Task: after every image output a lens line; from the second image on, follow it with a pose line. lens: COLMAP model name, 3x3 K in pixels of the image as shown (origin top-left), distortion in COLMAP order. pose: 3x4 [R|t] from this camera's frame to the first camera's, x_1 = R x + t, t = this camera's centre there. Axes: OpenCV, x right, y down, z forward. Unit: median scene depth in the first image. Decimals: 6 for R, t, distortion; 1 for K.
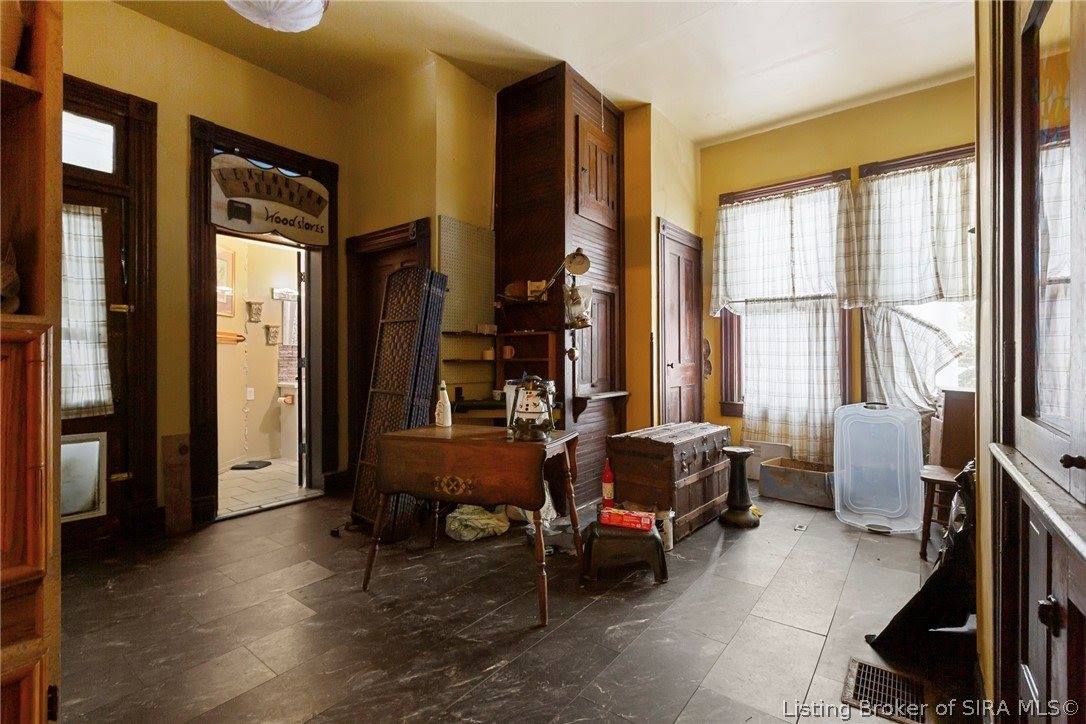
lens RADIAL K [[481.4, 0, 547.5], [0, 481.4, 360.5], [0, 0, 1]] dist [0.000796, -0.000092]
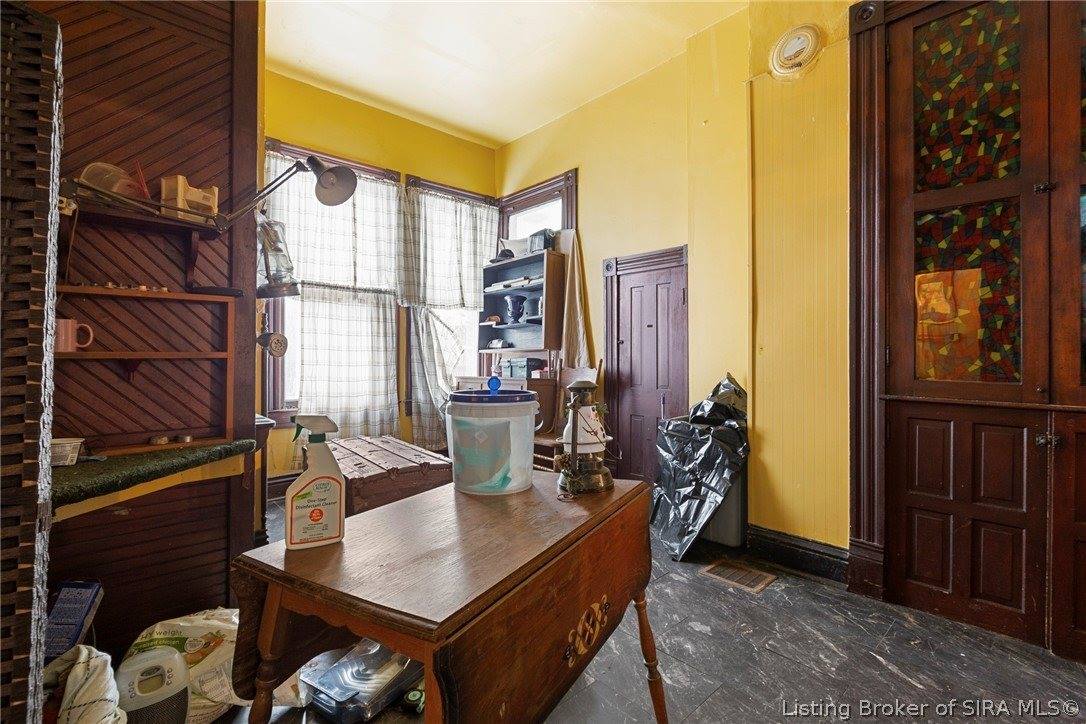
lens RADIAL K [[481.4, 0, 546.4], [0, 481.4, 354.3], [0, 0, 1]] dist [0.000796, -0.000092]
pose [[0.169755, 0.000685, 0.985486, -0.345258], [0.003321, 0.999994, -0.001267, -0.001418], [-0.985481, 0.003488, 0.169752, 0.503845]]
